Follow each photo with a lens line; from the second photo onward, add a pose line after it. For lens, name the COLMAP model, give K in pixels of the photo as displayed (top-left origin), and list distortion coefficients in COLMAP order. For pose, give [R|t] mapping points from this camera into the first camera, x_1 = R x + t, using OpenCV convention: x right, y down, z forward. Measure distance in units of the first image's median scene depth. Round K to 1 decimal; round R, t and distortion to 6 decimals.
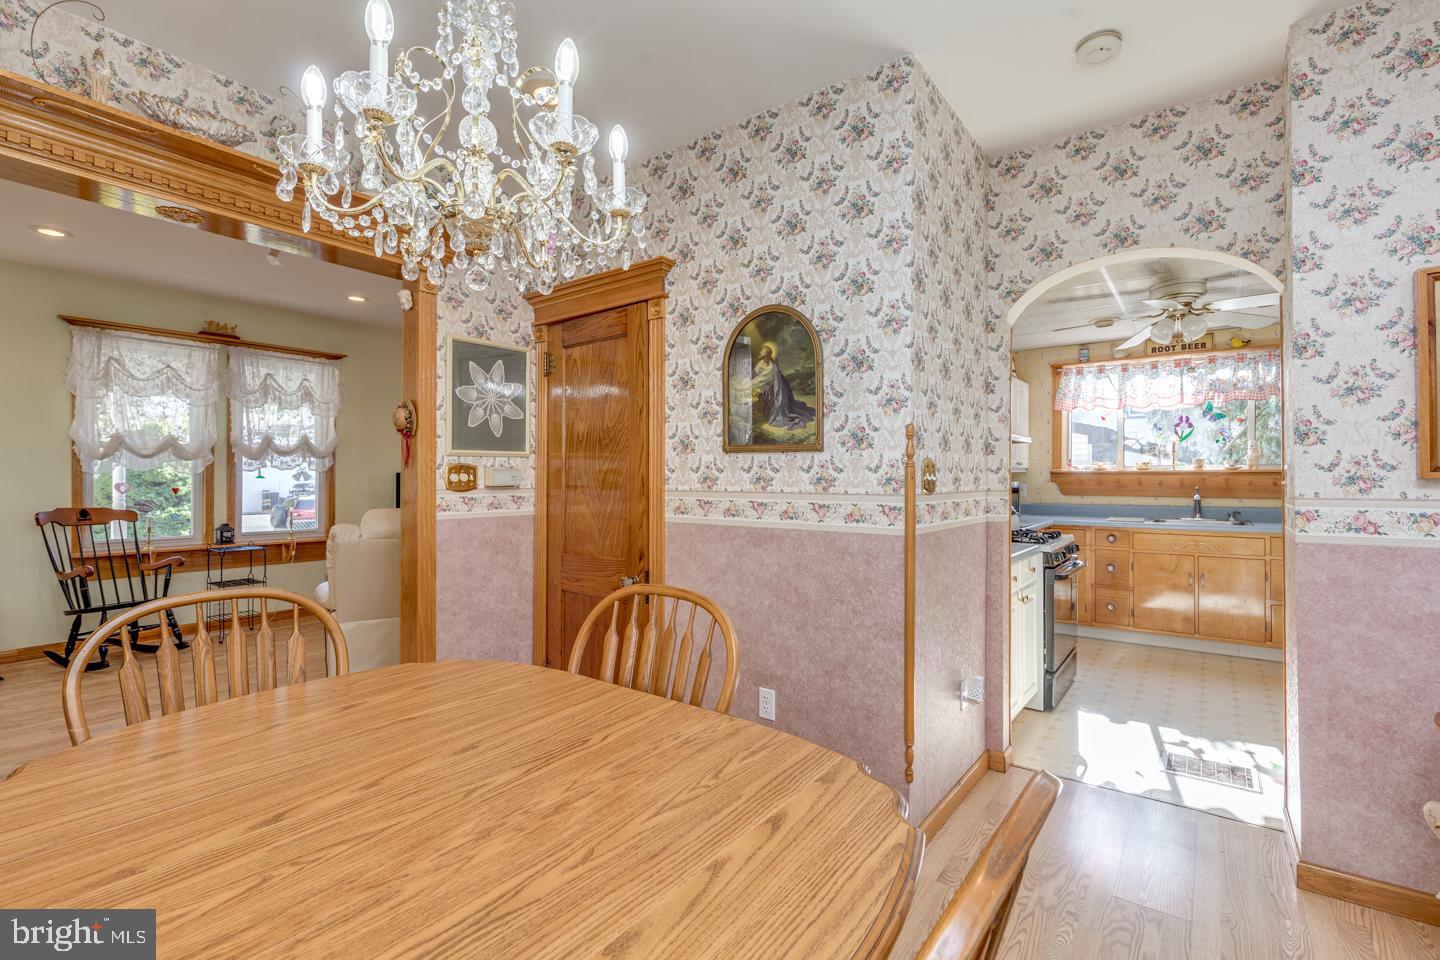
lens RADIAL K [[644.5, 0, 722.7], [0, 644.5, 474.1], [0, 0, 1]] dist [0.002005, 0.000214]
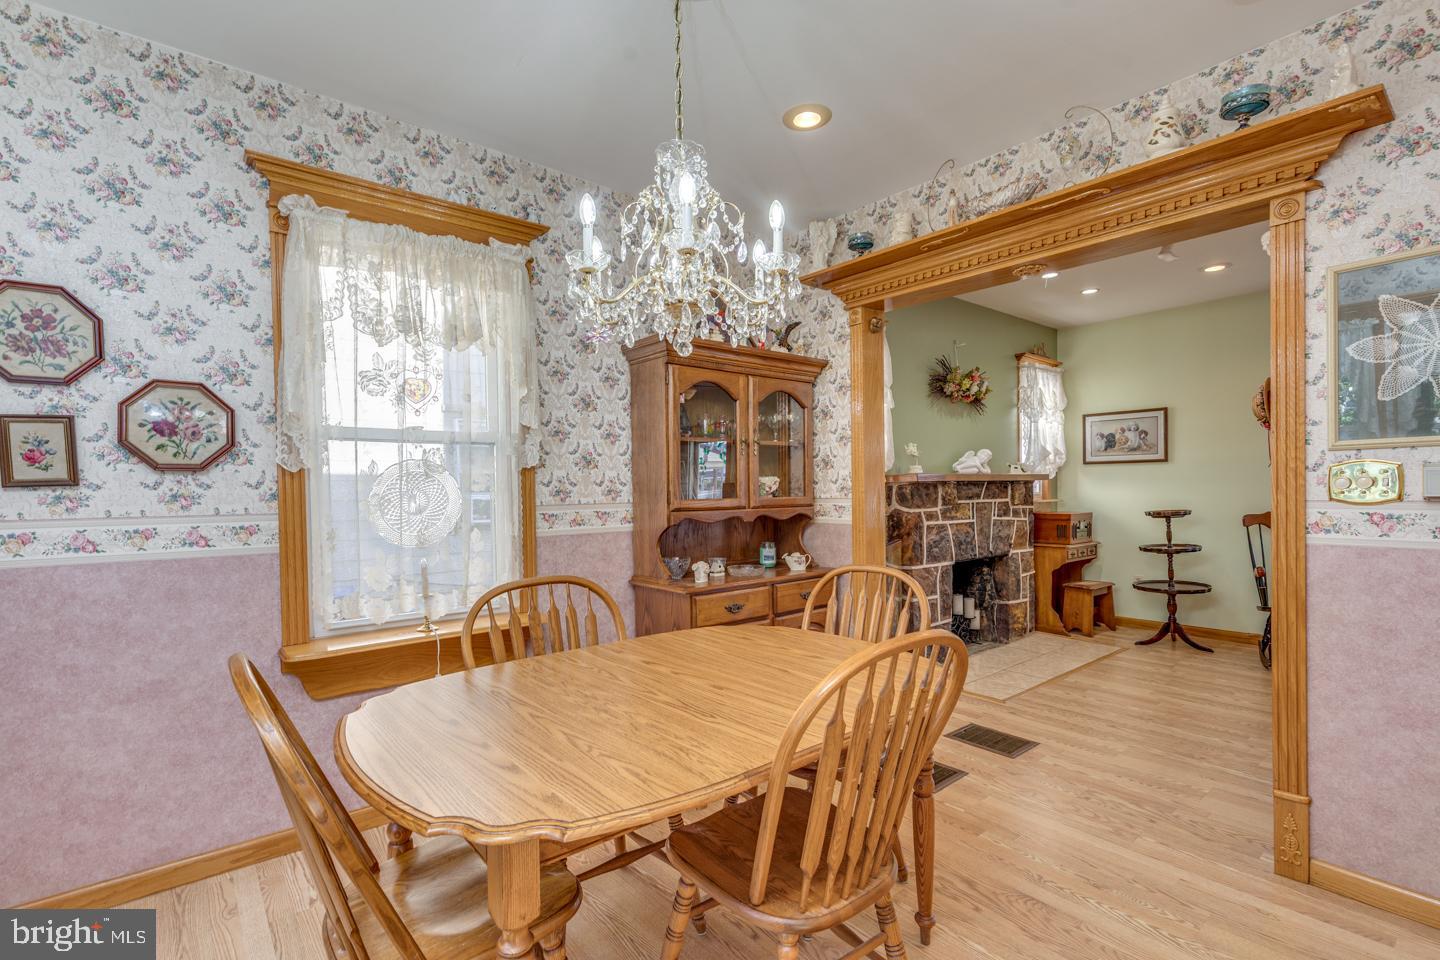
lens RADIAL K [[670.1, 0, 726.9], [0, 670.1, 495.2], [0, 0, 1]] dist [0.009772, -0.000129]
pose [[-0.227700, 0.012482, -0.973651, 1.003192], [0.013752, 0.999859, 0.009602, 0.006440], [0.973634, -0.011204, -0.227839, 1.382777]]
